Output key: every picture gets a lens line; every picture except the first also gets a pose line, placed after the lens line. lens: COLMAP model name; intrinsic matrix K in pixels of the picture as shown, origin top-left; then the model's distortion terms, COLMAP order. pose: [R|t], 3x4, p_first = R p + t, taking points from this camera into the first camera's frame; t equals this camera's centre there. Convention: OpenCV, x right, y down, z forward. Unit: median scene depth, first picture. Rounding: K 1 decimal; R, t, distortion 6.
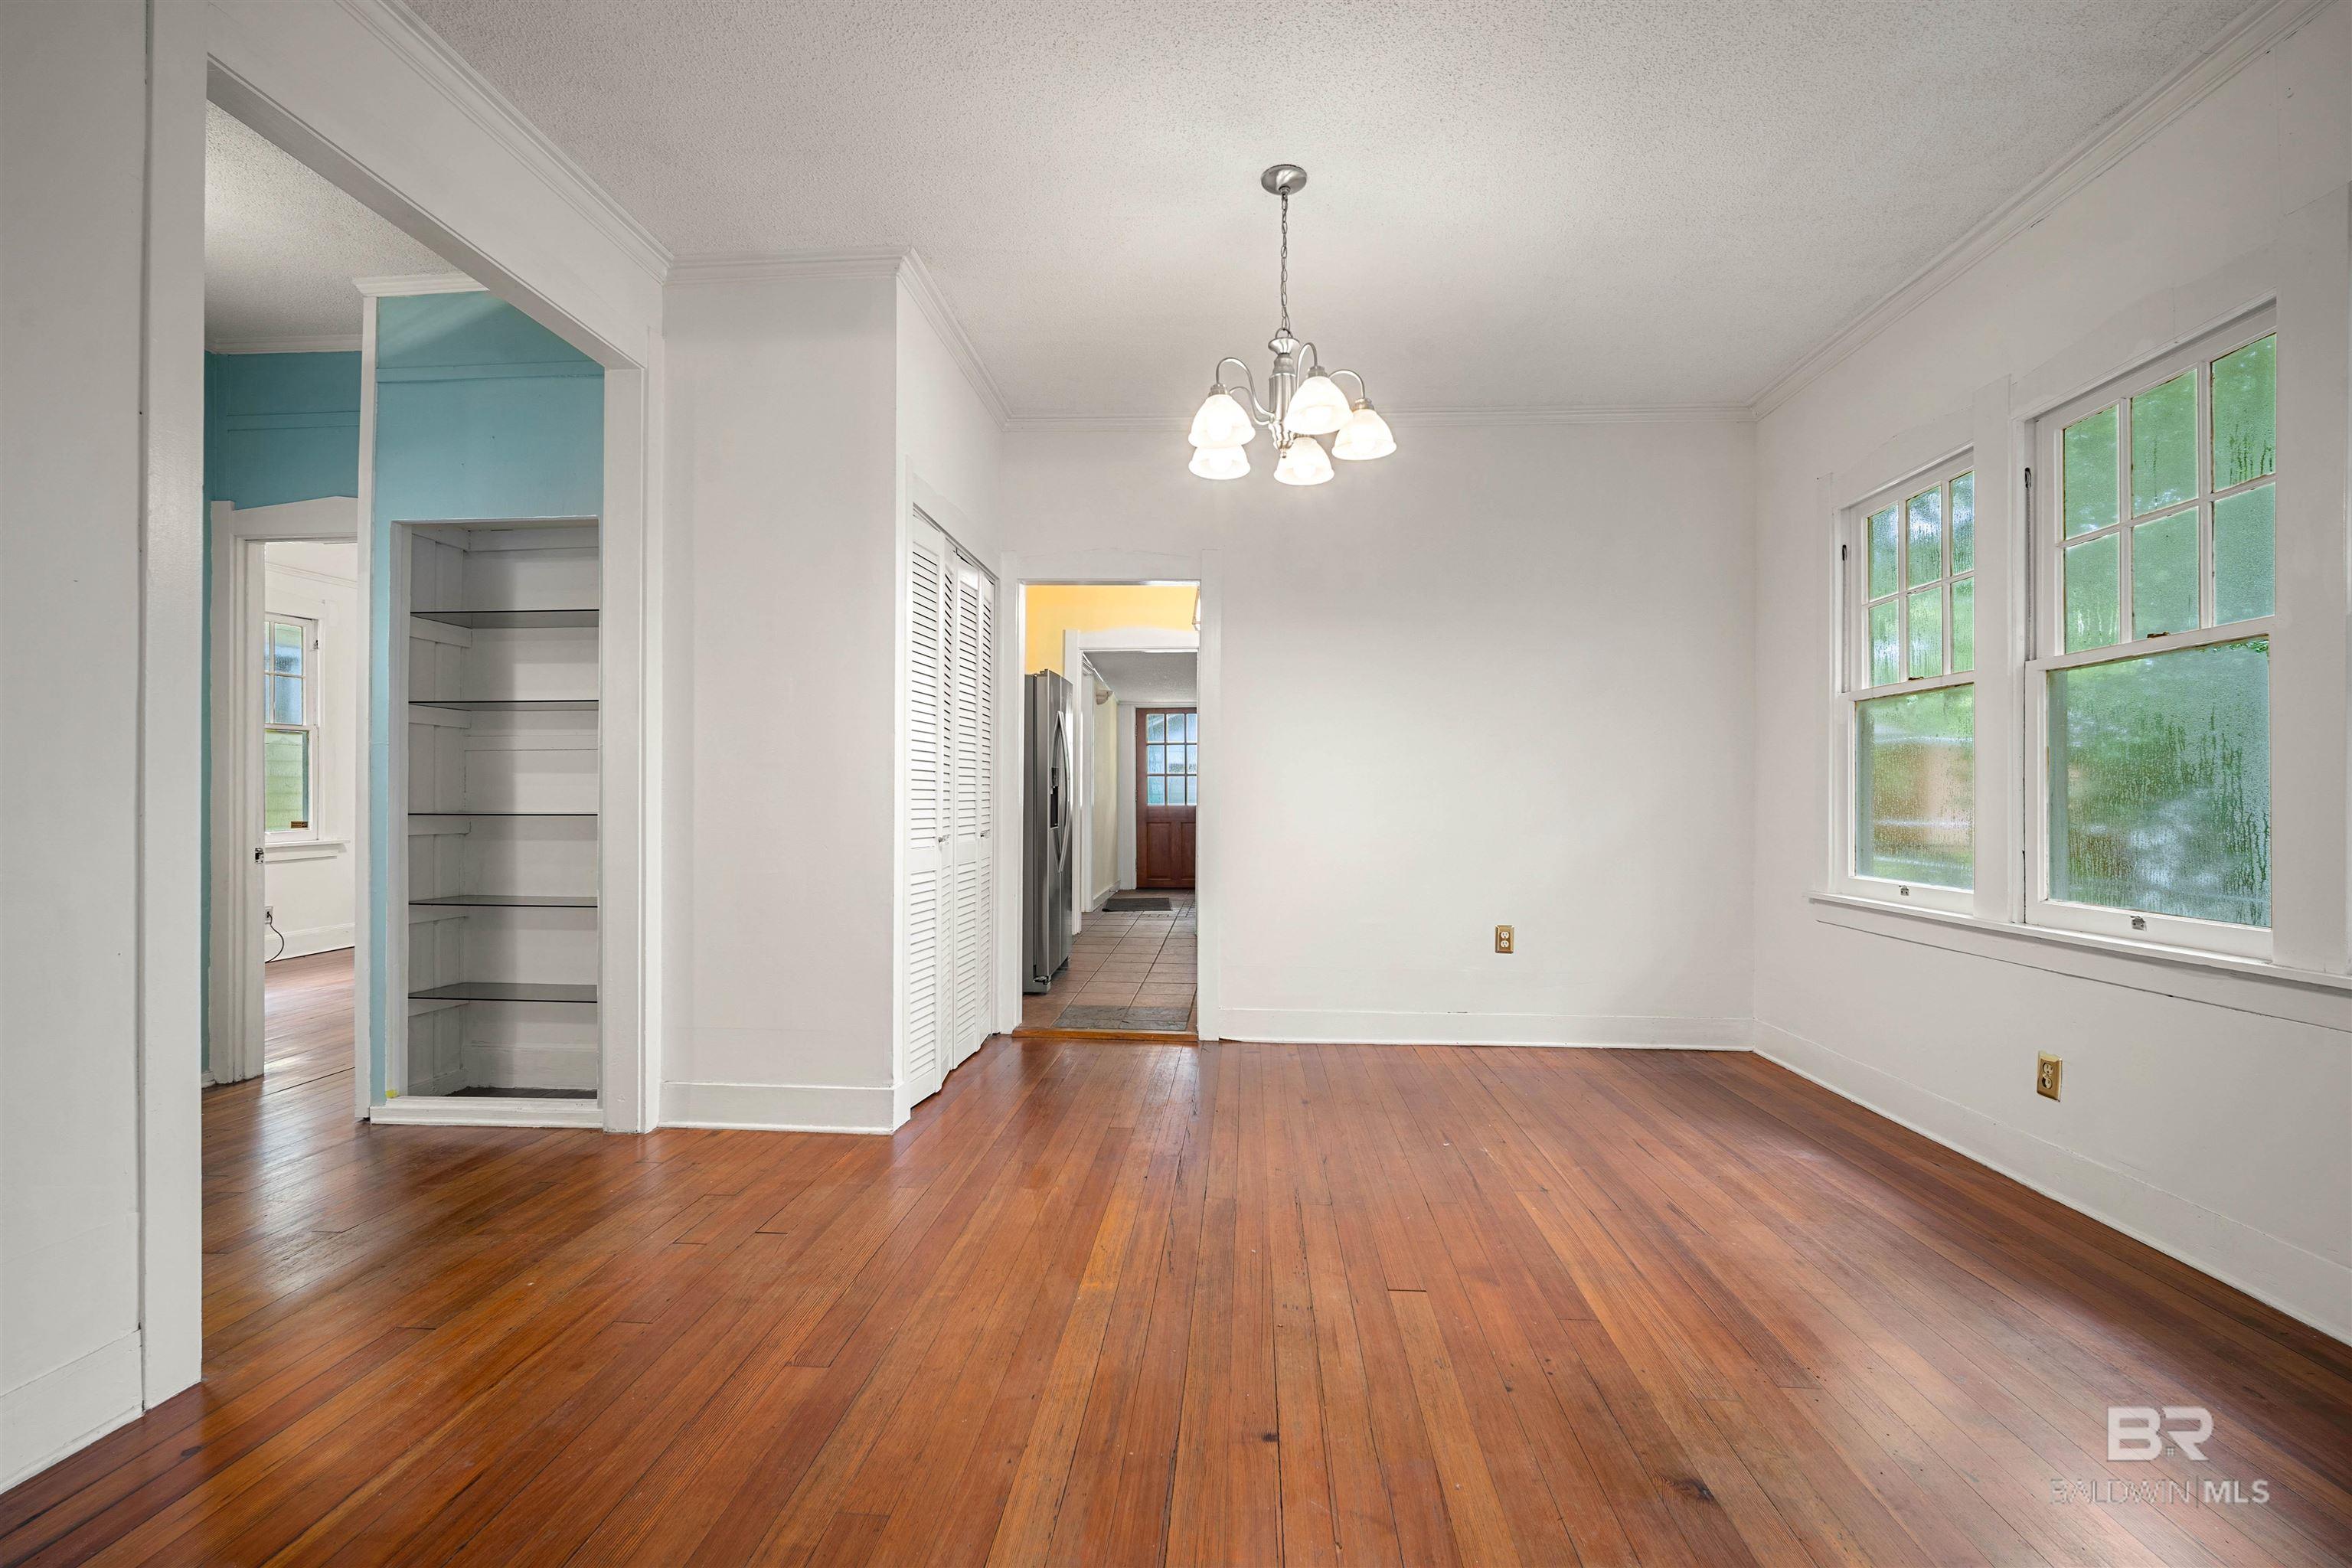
lens RADIAL K [[1019.0, 0, 1189.4], [0, 1019.0, 786.0], [0, 0, 1]] dist [-0.017804, 0.000008]
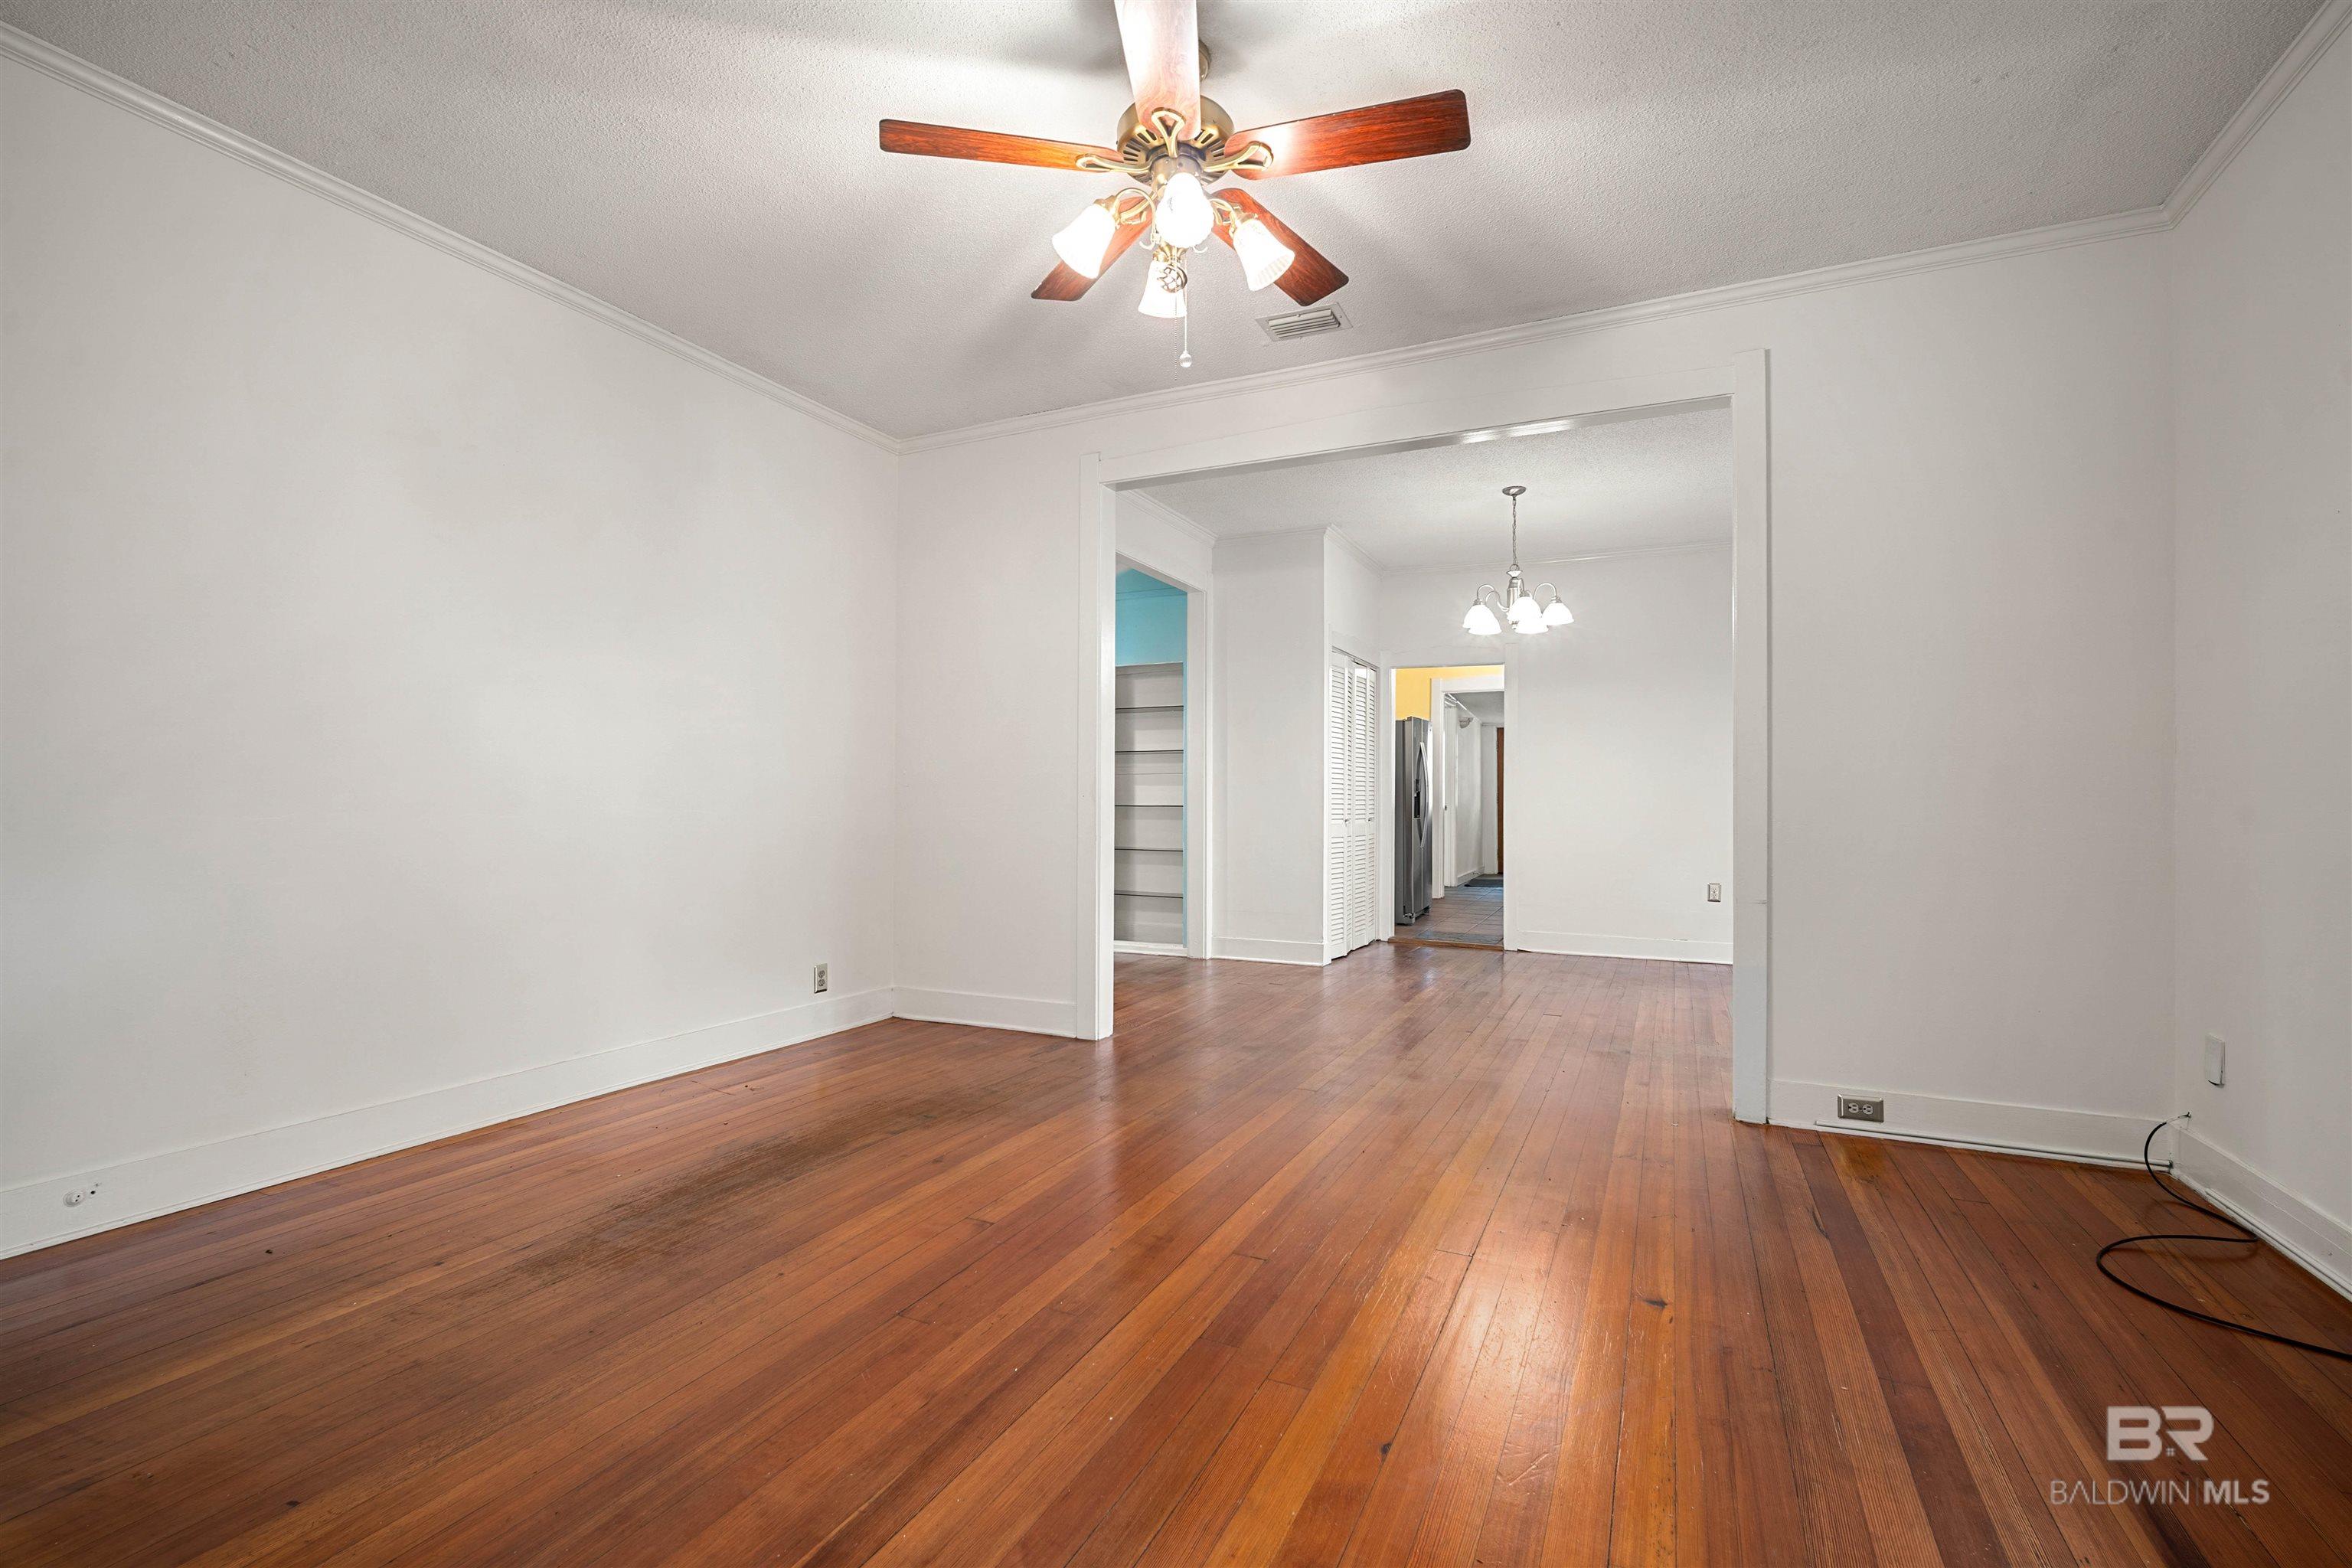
lens RADIAL K [[1019.0, 0, 1189.4], [0, 1019.0, 786.0], [0, 0, 1]] dist [-0.017804, 0.000008]
pose [[0.927082, -0.003442, -0.374843, 0.172689], [0.001950, 0.999989, -0.004358, -0.002619], [0.374854, 0.003309, 0.927078, -0.766873]]
